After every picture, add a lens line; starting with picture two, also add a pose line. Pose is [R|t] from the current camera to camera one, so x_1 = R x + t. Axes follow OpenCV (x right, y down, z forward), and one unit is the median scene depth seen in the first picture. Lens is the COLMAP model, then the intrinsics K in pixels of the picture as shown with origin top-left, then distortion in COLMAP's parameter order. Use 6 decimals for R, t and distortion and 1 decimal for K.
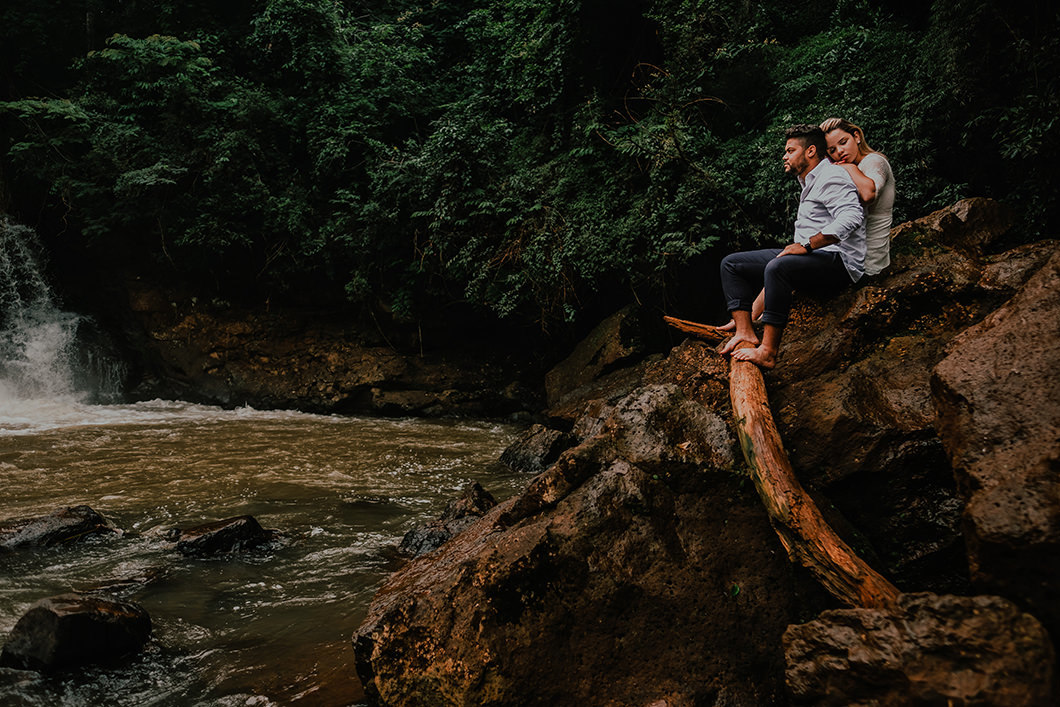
lens RADIAL K [[761.4, 0, 530.0], [0, 761.4, 353.5], [0, 0, 1]] dist [-0.001870, -0.003510]
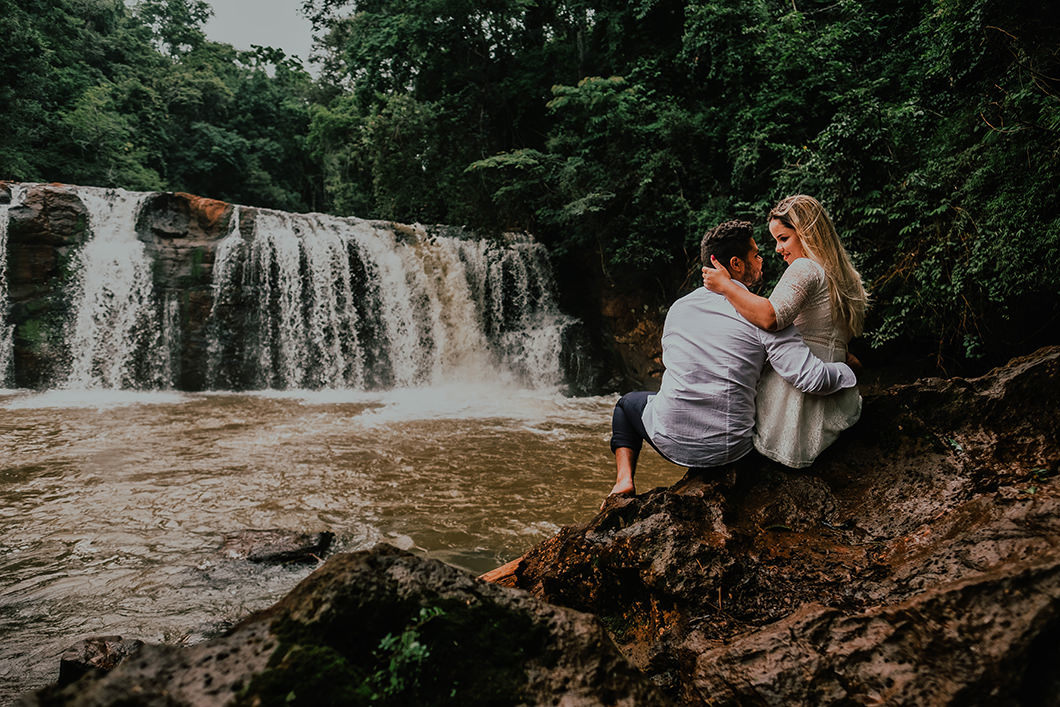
lens RADIAL K [[753.7, 0, 530.0], [0, 753.7, 353.5], [0, 0, 1]] dist [0.002322, 0.000866]
pose [[0.738807, 0.041799, -0.672620, 0.193854], [-0.014128, 0.998816, 0.046552, -0.062827], [0.673769, -0.024891, 0.738522, 0.112716]]
